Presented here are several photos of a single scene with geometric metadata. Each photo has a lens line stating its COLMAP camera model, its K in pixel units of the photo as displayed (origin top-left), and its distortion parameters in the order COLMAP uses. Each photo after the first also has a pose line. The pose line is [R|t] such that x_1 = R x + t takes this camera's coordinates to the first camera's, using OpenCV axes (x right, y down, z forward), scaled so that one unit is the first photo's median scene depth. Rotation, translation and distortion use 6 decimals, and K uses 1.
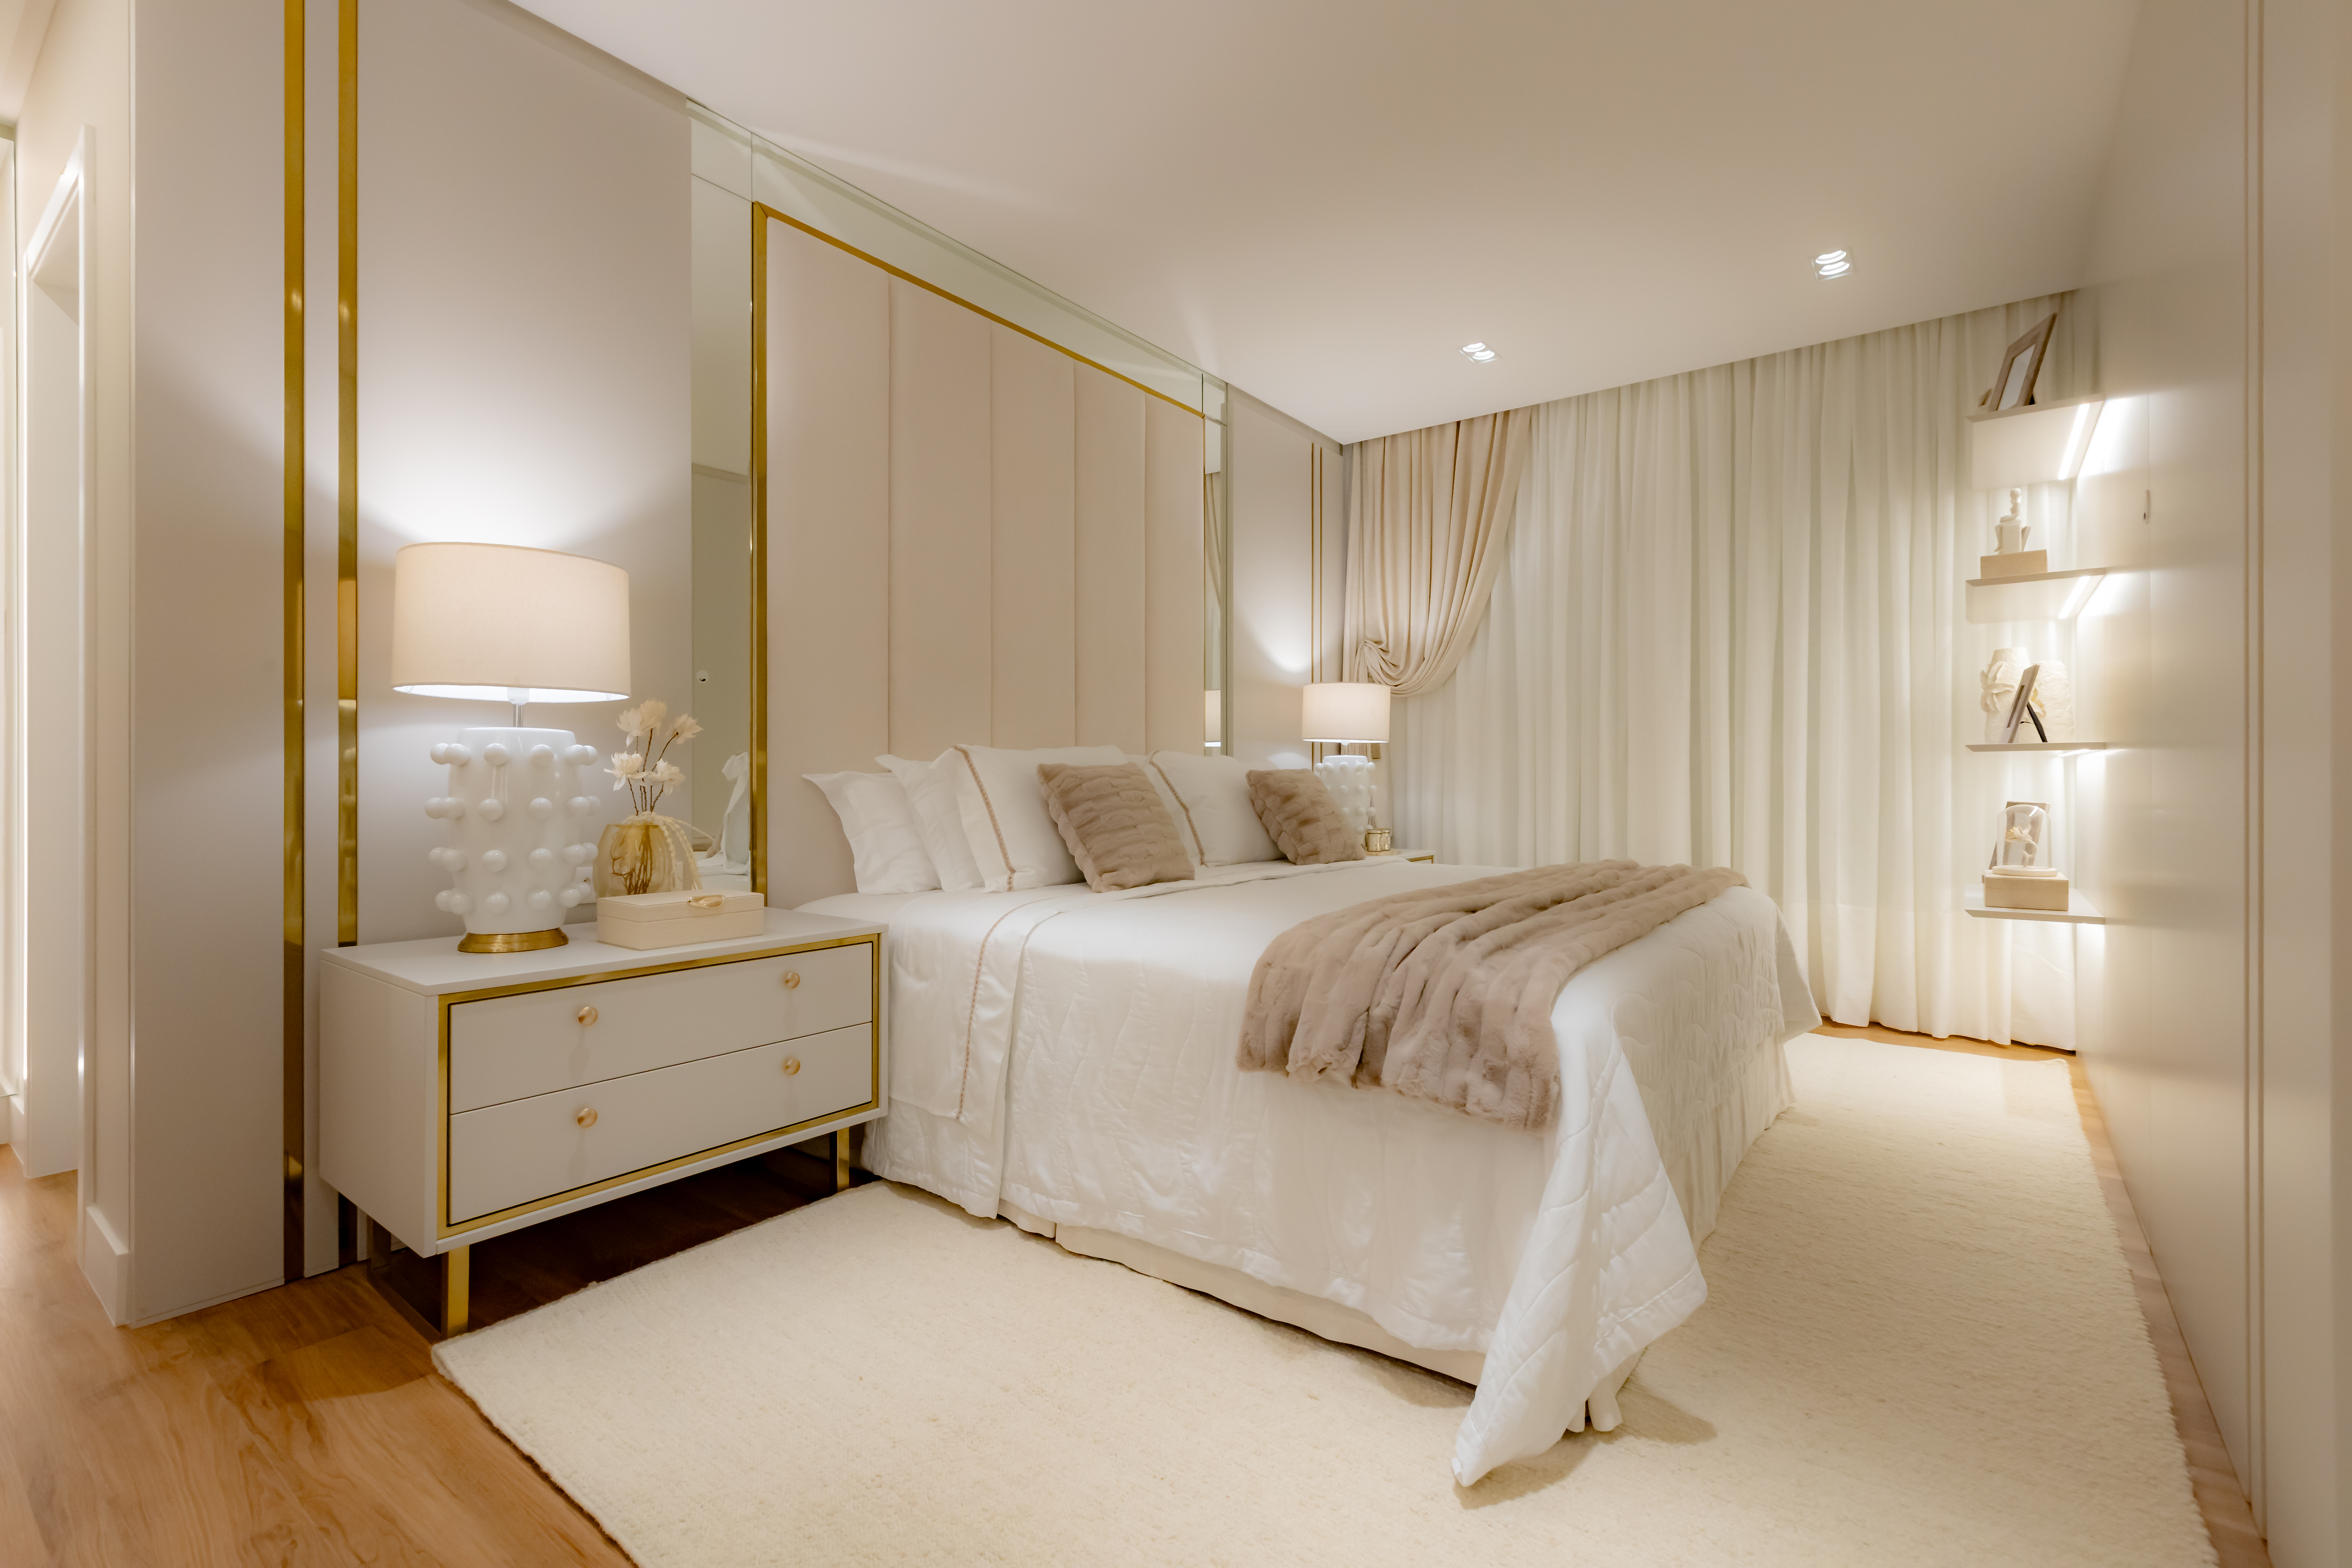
lens RADIAL K [[1044.6, 0, 1177.2], [0, 1044.6, 777.1], [0, 0, 1]] dist [-0.003418, -0.000238]
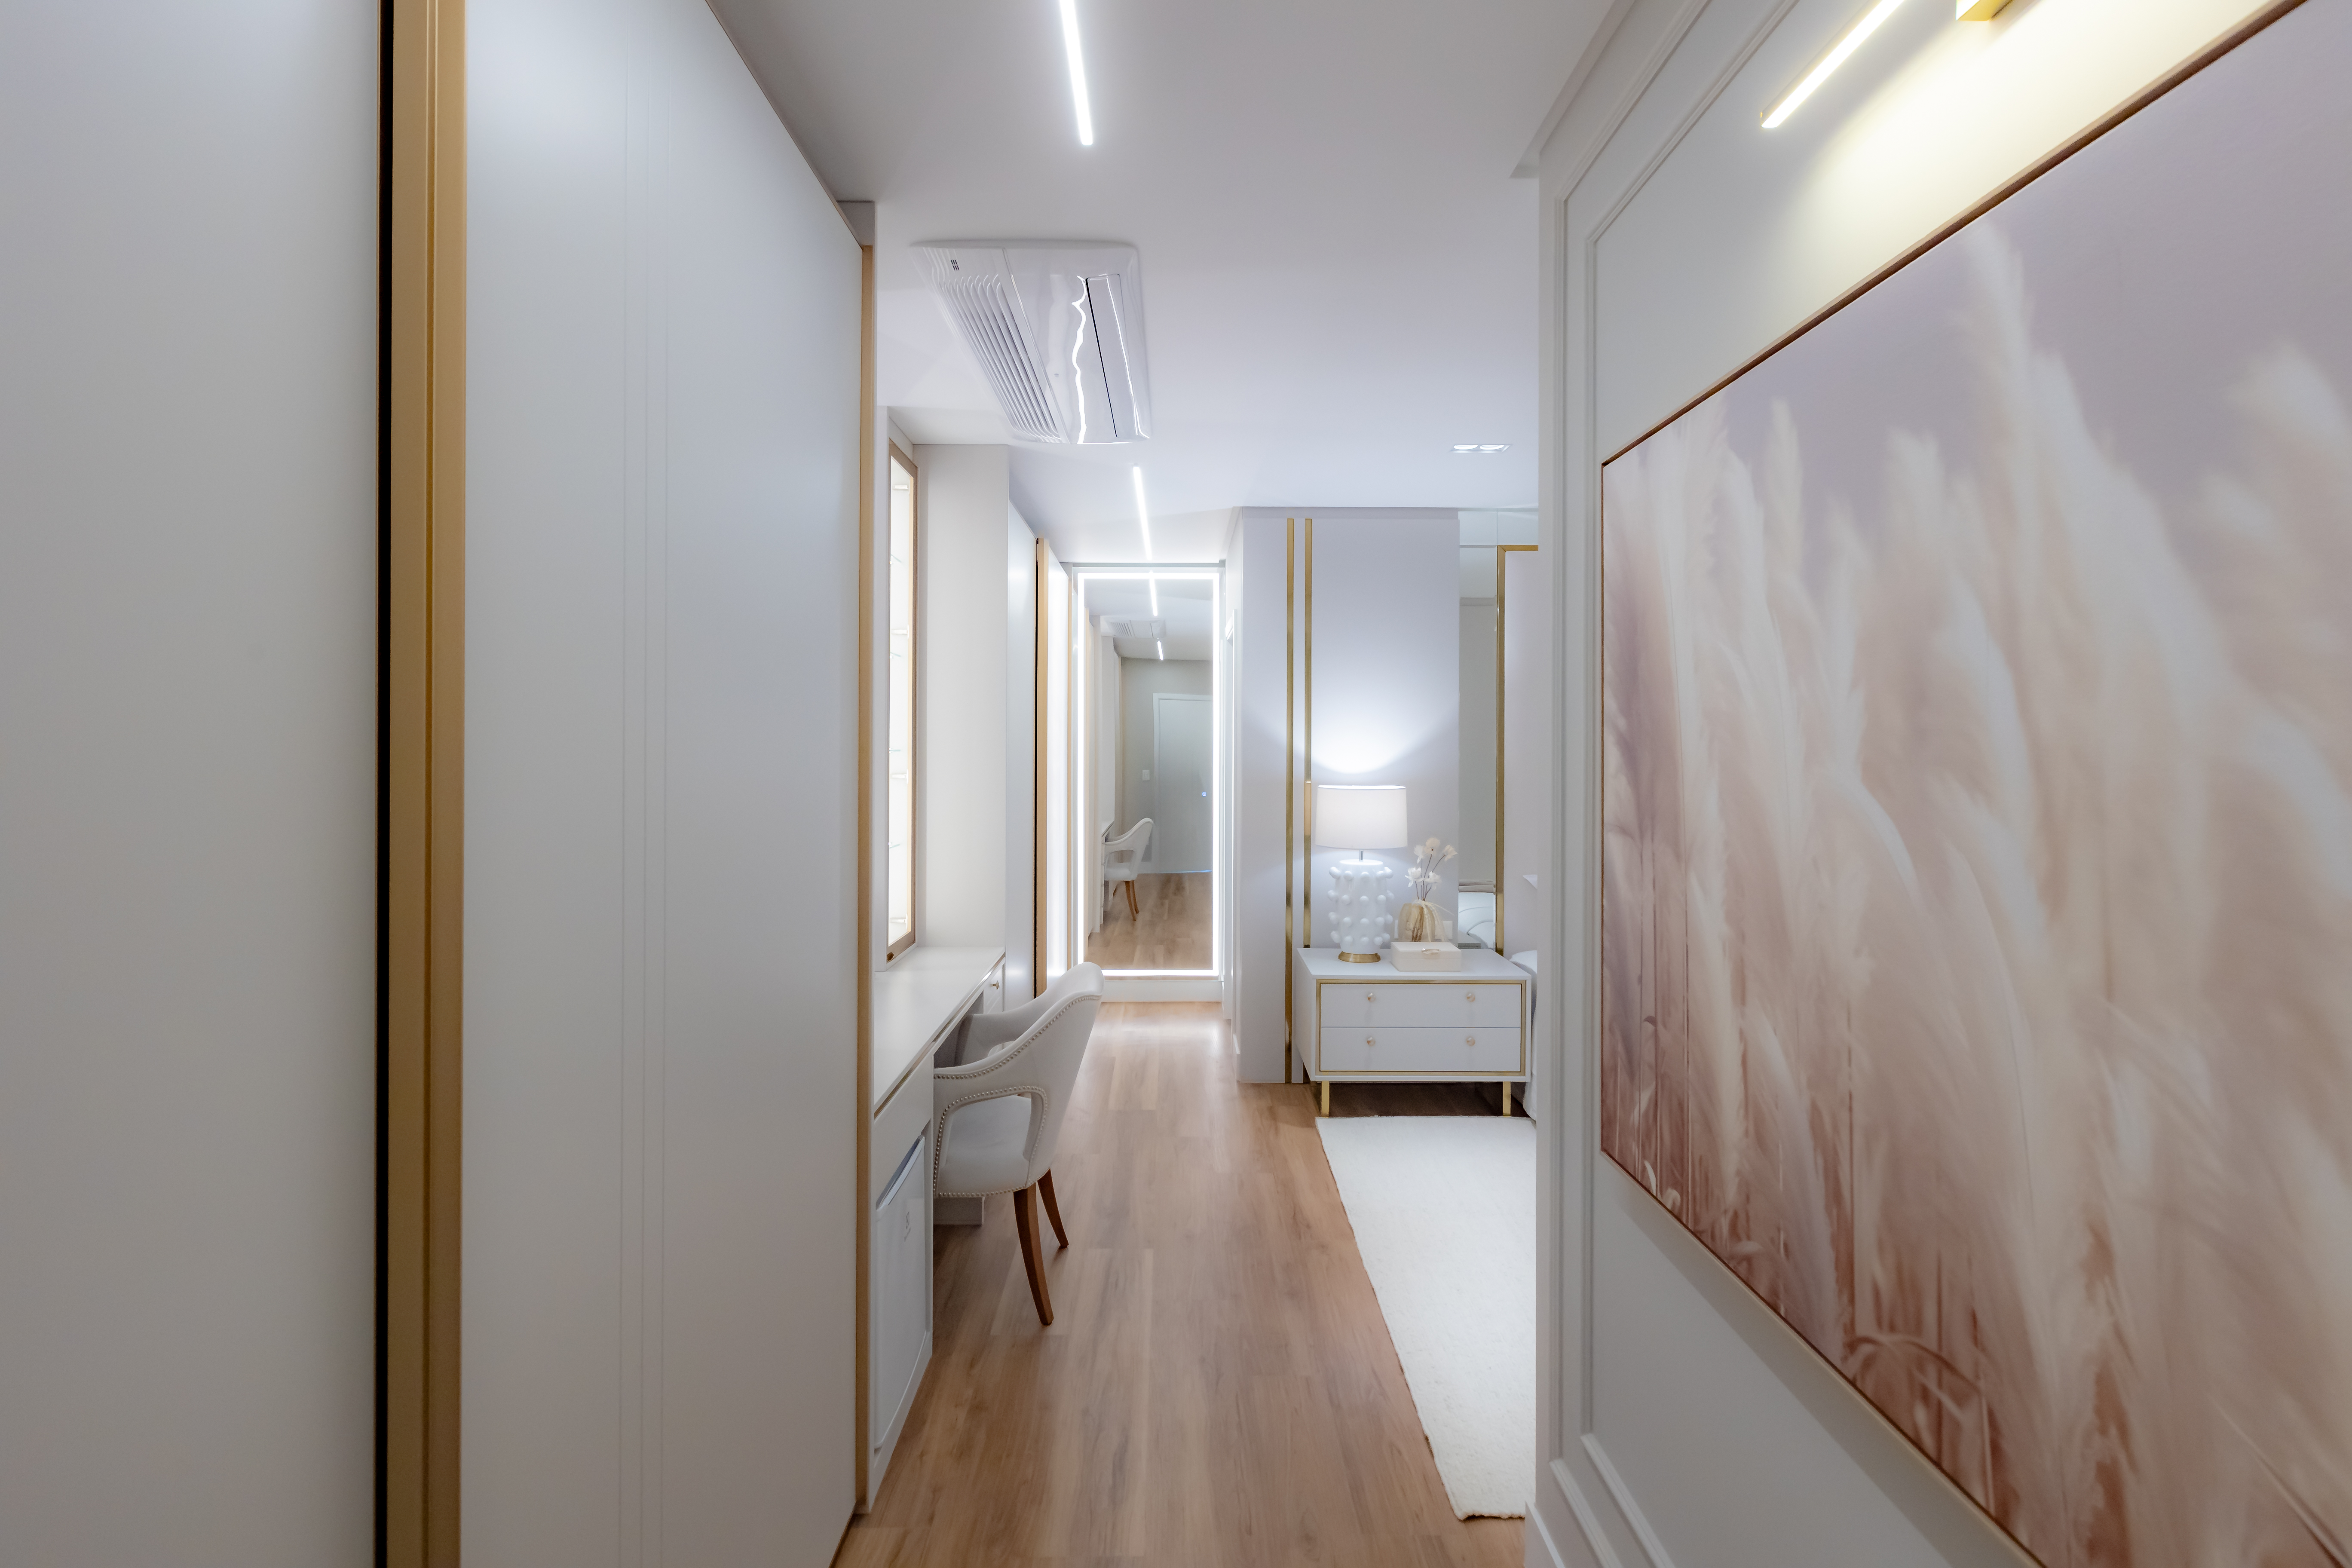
lens RADIAL K [[1067.3, 0, 1181.8], [0, 1067.3, 774.3], [0, 0, 1]] dist [0.000040, 0.000182]
pose [[0.610300, 0.026368, -0.791731, 0.935161], [-0.003536, 0.999527, 0.030562, -0.302660], [0.792162, -0.015852, 0.610104, -0.688471]]
